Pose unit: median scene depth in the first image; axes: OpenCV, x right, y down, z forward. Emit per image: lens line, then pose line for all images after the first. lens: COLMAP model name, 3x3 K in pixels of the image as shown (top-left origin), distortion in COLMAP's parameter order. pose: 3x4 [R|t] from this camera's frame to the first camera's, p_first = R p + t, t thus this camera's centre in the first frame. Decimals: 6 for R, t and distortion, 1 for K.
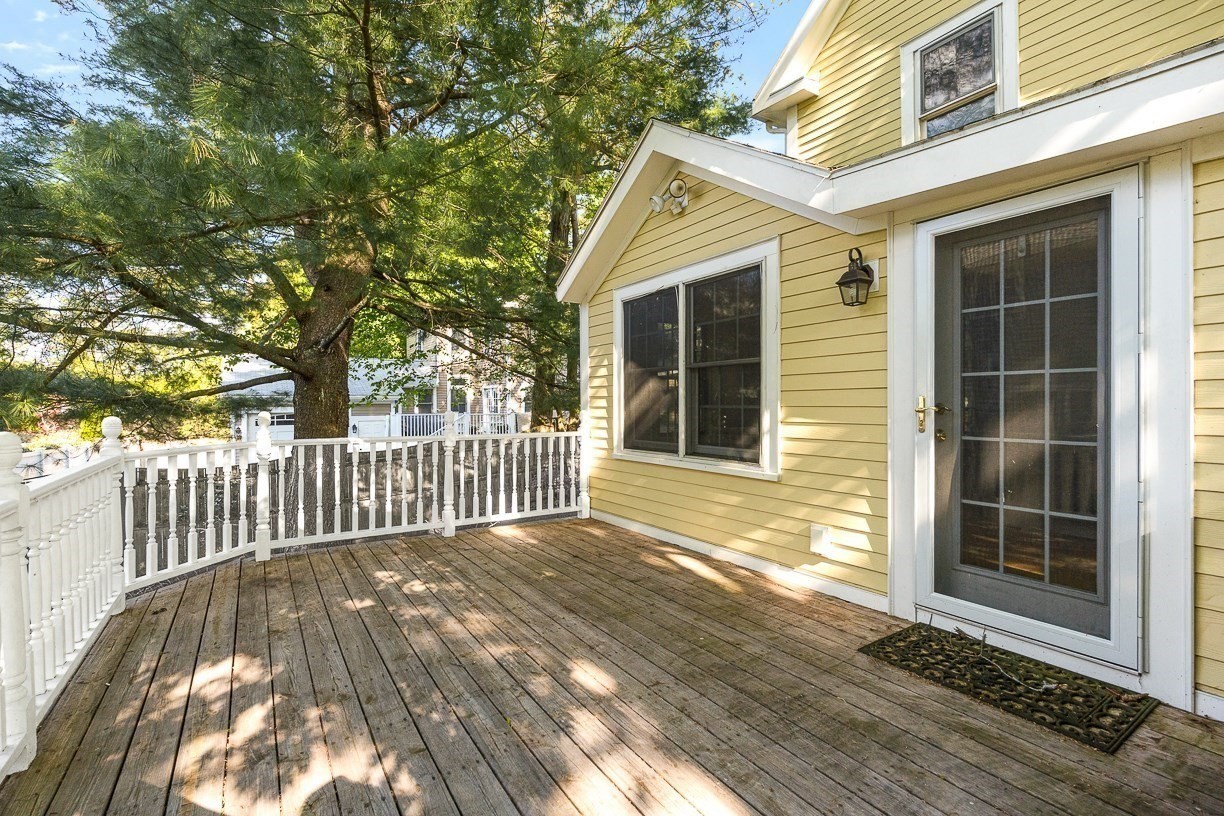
lens RADIAL K [[550.5, 0, 614.5], [0, 550.5, 405.9], [0, 0, 1]] dist [-0.003598, -0.000613]
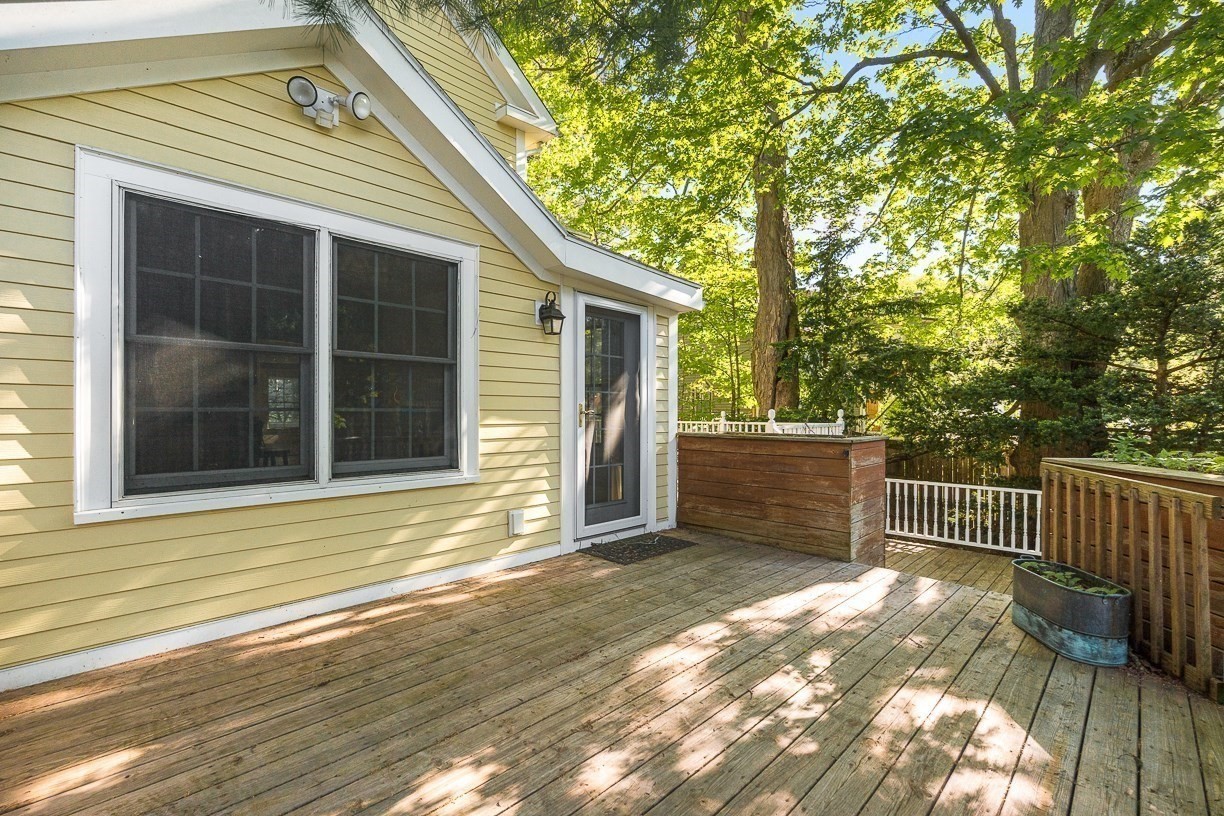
lens RADIAL K [[548.0, 0, 613.3], [0, 548.0, 412.9], [0, 0, 1]] dist [-0.000335, -0.000039]
pose [[-0.220273, 0.003203, 0.975433, -0.831652], [-0.000218, 0.999994, -0.003333, 0.011108], [-0.975438, -0.000947, -0.220271, 1.059716]]
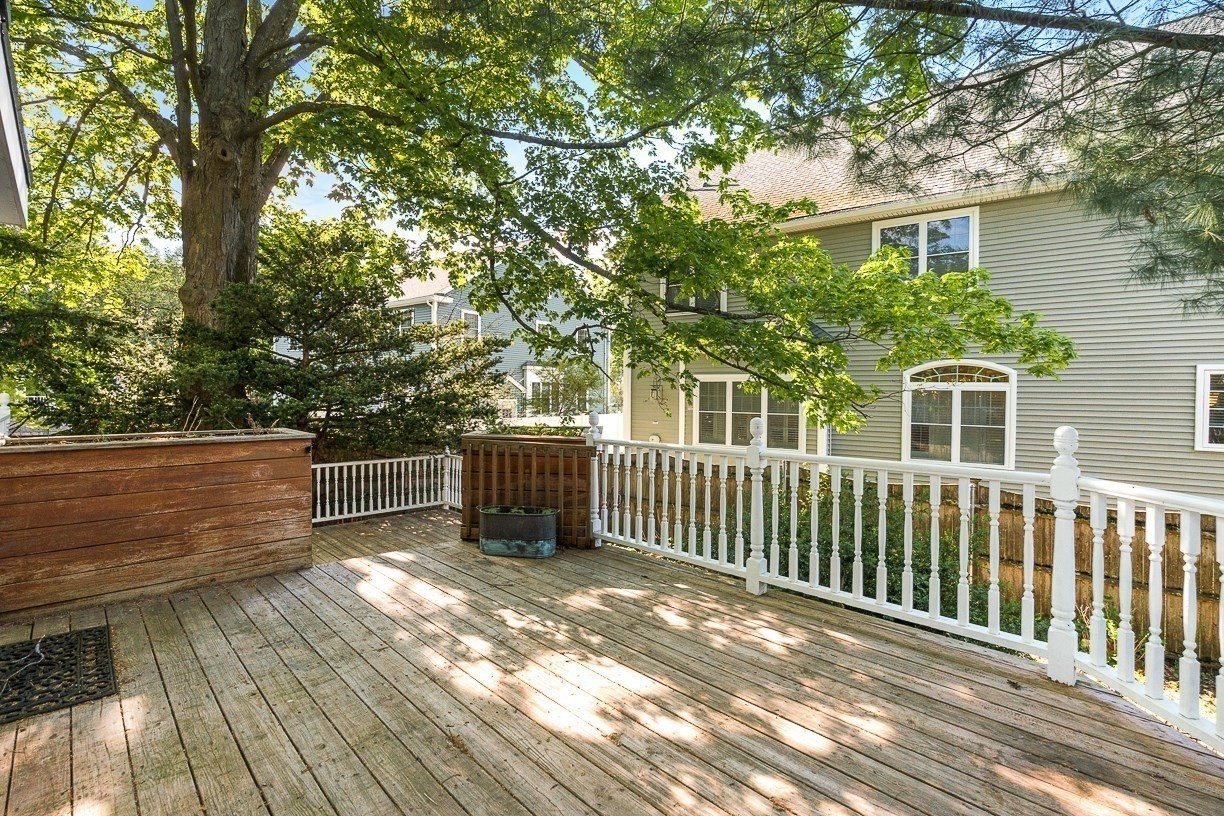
lens RADIAL K [[566.9, 0, 612.6], [0, 566.9, 403.3], [0, 0, 1]] dist [-0.000650, -0.000169]
pose [[-0.983329, 0.007908, -0.181663, -0.129664], [0.003356, 0.999673, 0.025356, -0.025729], [0.181804, 0.024324, -0.983034, 1.546415]]
